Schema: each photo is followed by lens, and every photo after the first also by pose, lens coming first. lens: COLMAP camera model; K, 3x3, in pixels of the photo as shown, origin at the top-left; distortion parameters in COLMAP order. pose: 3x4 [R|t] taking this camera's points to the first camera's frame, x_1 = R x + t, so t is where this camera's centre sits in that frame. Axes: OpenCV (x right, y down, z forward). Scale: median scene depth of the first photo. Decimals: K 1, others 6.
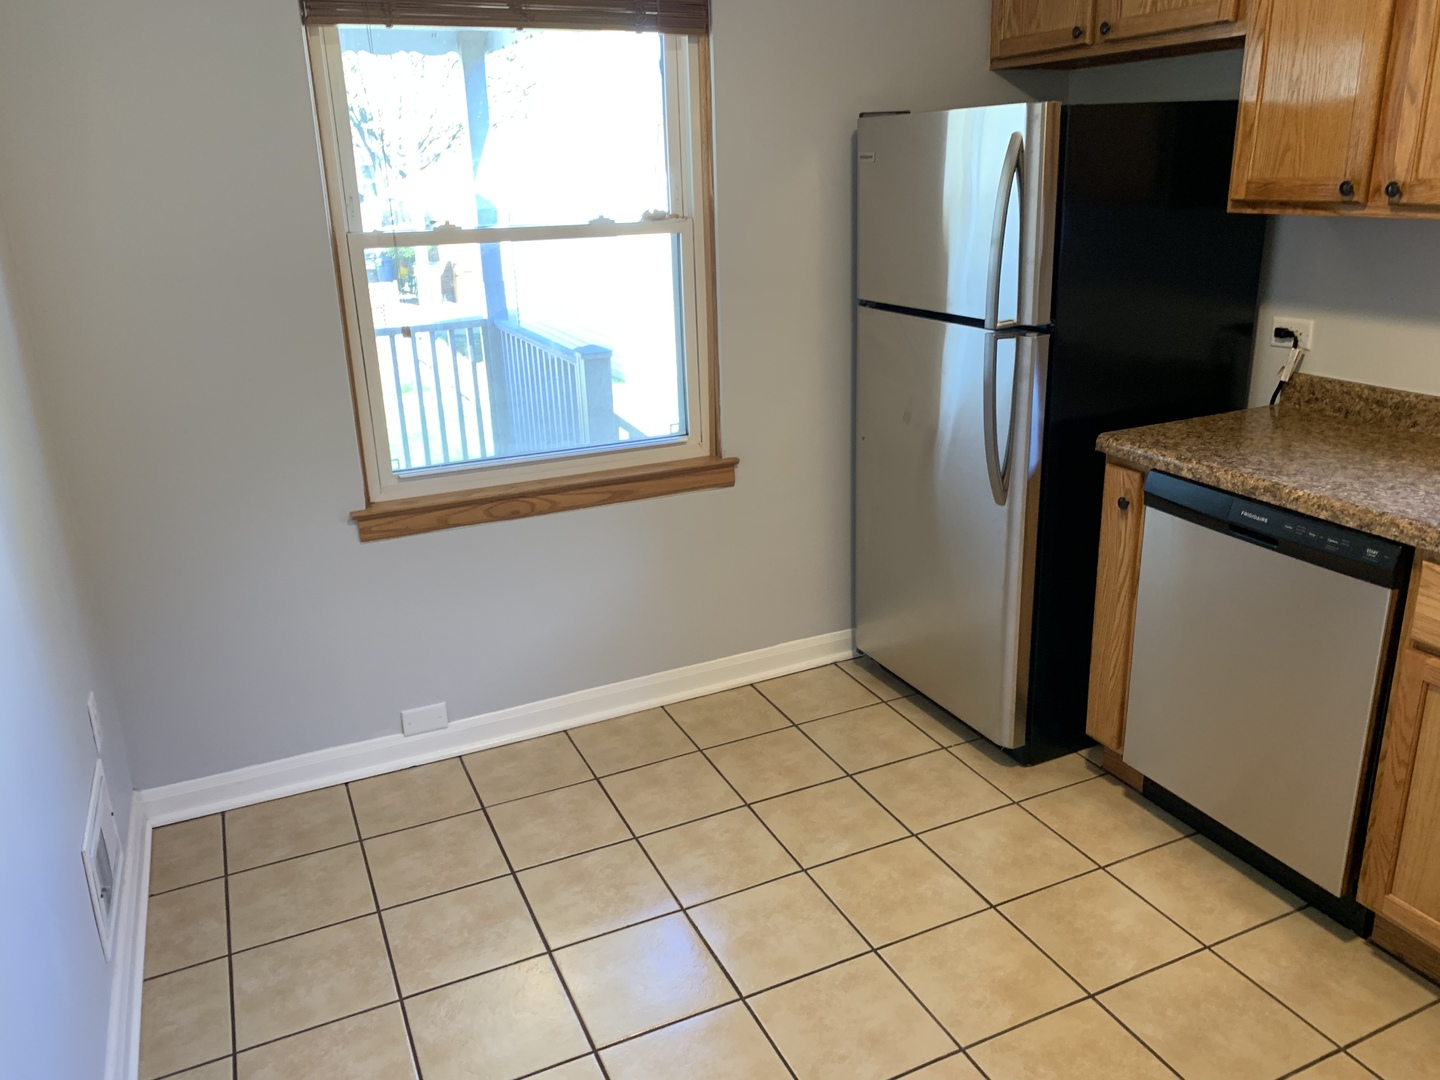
lens RADIAL K [[1108.4, 0, 727.3], [0, 1108.4, 537.1], [0, 0, 1]] dist [0.037631, -0.005500]
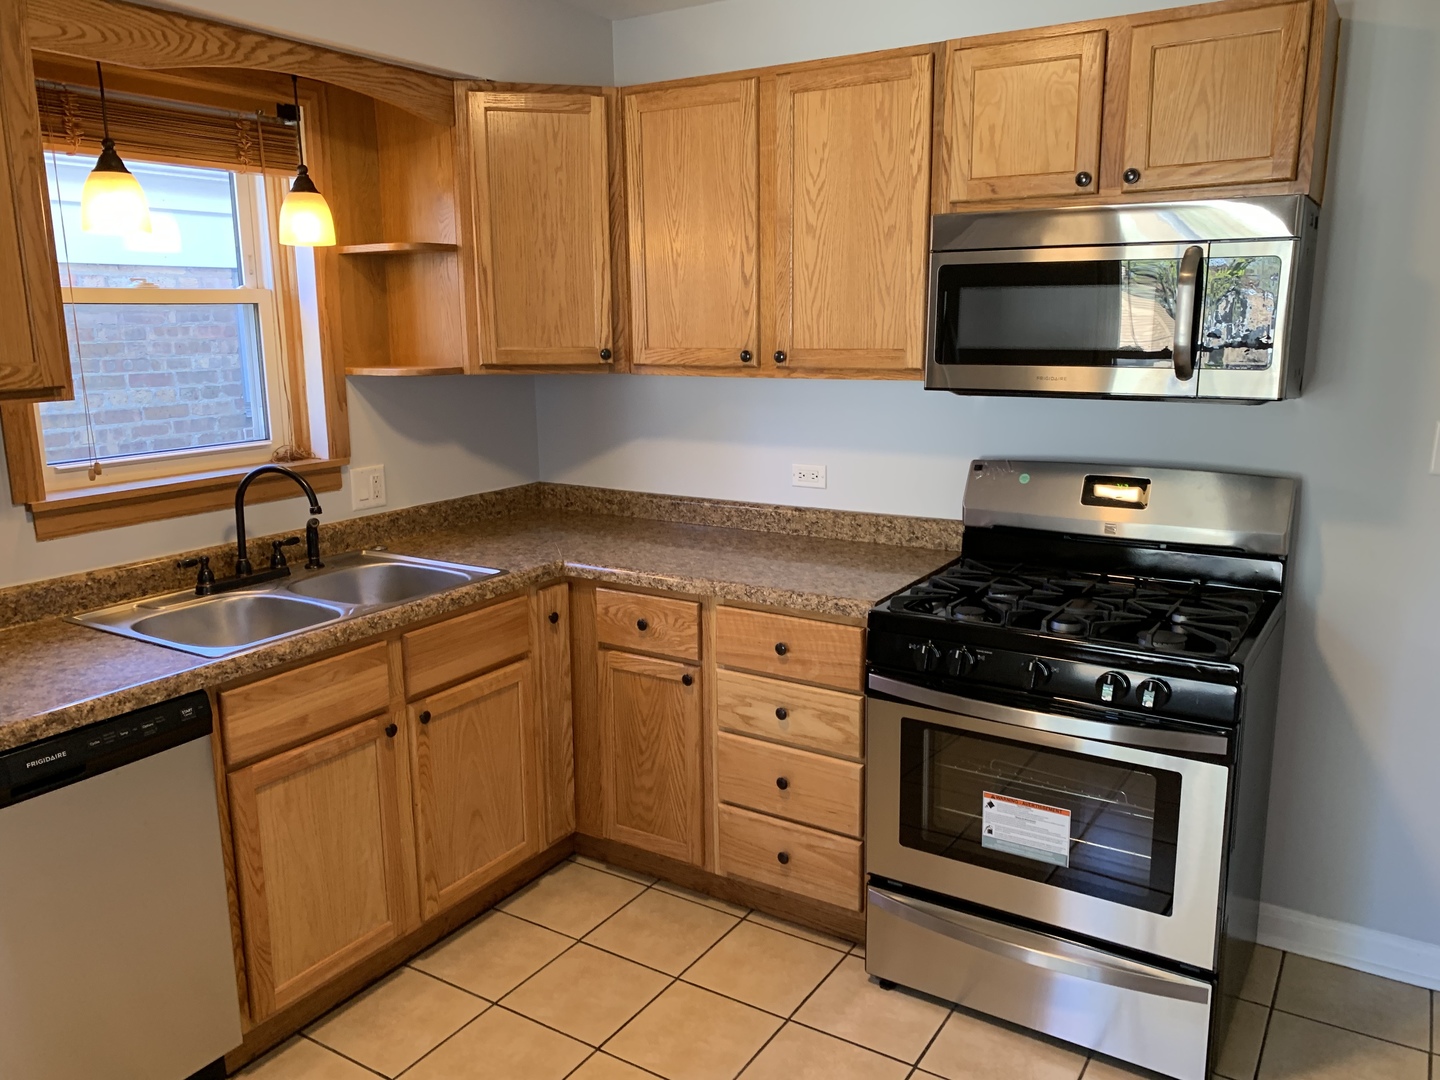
lens RADIAL K [[1112.9, 0, 718.6], [0, 1112.9, 556.7], [0, 0, 1]] dist [0.039879, -0.039441]
pose [[-0.540452, -0.146178, 0.828579, -0.399368], [0.298801, 0.887253, 0.351427, -0.255496], [-0.786530, 0.437509, -0.435840, 0.790060]]
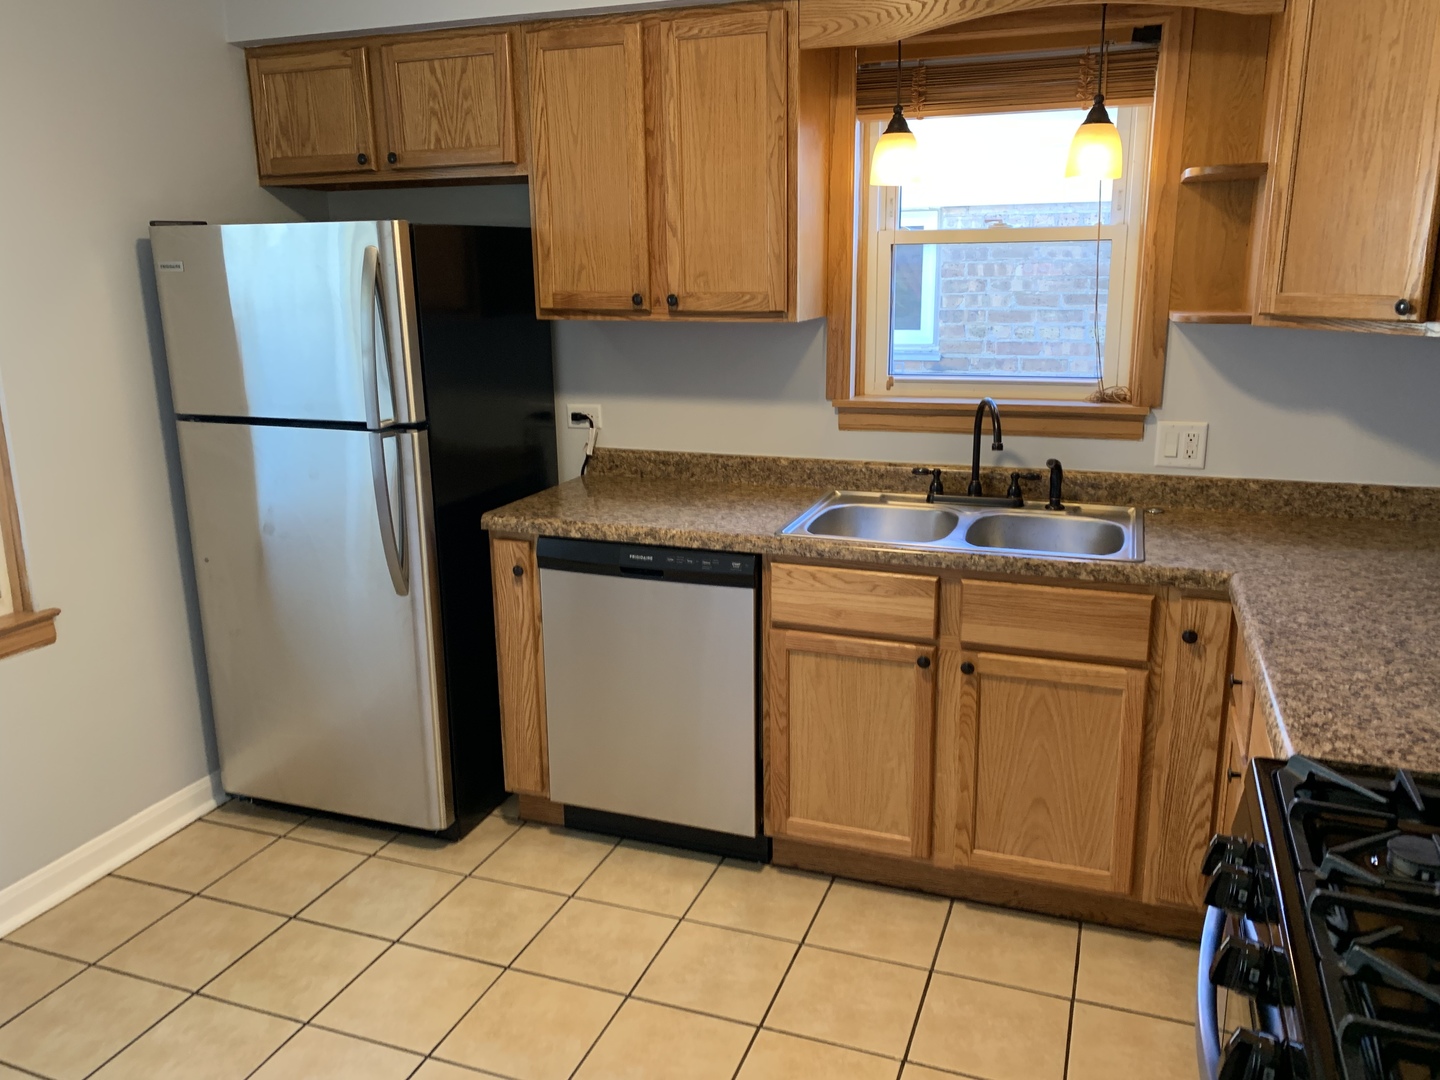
lens RADIAL K [[1109.1, 0, 720.0], [0, 1109.1, 540.0], [0, 0, 1]] dist [0.094195, -0.118540]
pose [[0.715678, -0.149170, 0.682314, -0.261770], [0.217350, 0.975985, -0.014604, -0.000069], [-0.663750, 0.158752, 0.730913, 0.036773]]
